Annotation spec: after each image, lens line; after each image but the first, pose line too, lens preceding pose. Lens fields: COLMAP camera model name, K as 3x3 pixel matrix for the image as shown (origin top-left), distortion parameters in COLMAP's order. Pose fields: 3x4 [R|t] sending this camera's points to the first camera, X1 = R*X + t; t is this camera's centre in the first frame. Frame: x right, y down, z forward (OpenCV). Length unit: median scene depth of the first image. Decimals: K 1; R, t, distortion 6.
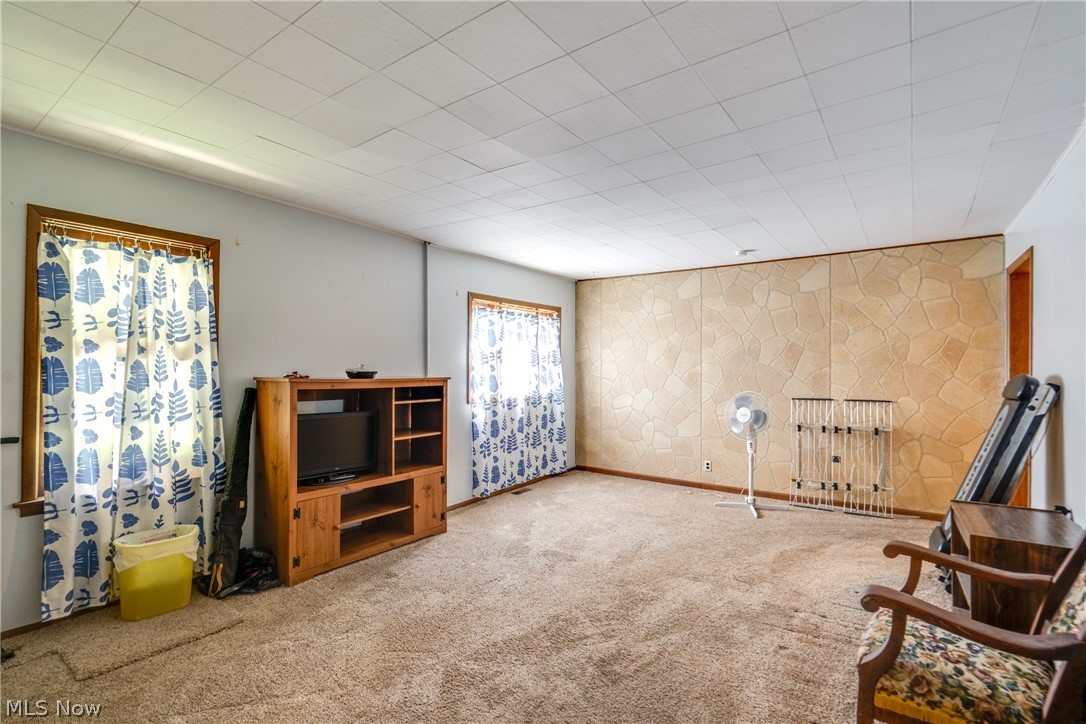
lens RADIAL K [[497.8, 0, 536.7], [0, 497.8, 361.6], [0, 0, 1]] dist [-0.013213, 0.000684]
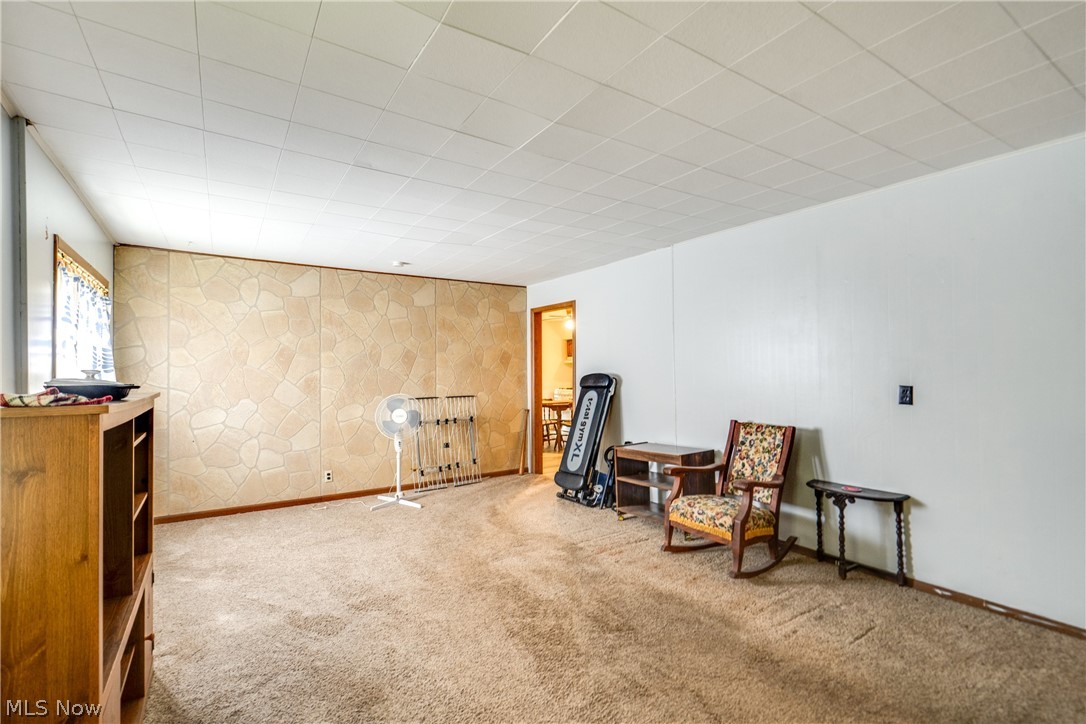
lens RADIAL K [[497.8, 0, 536.7], [0, 497.8, 364.4], [0, 0, 1]] dist [-0.013213, 0.000684]
pose [[0.352351, 0.004673, 0.935856, -0.471481], [-0.001589, 0.999989, -0.004395, 0.000196], [-0.935867, 0.000061, 0.352355, 0.344538]]
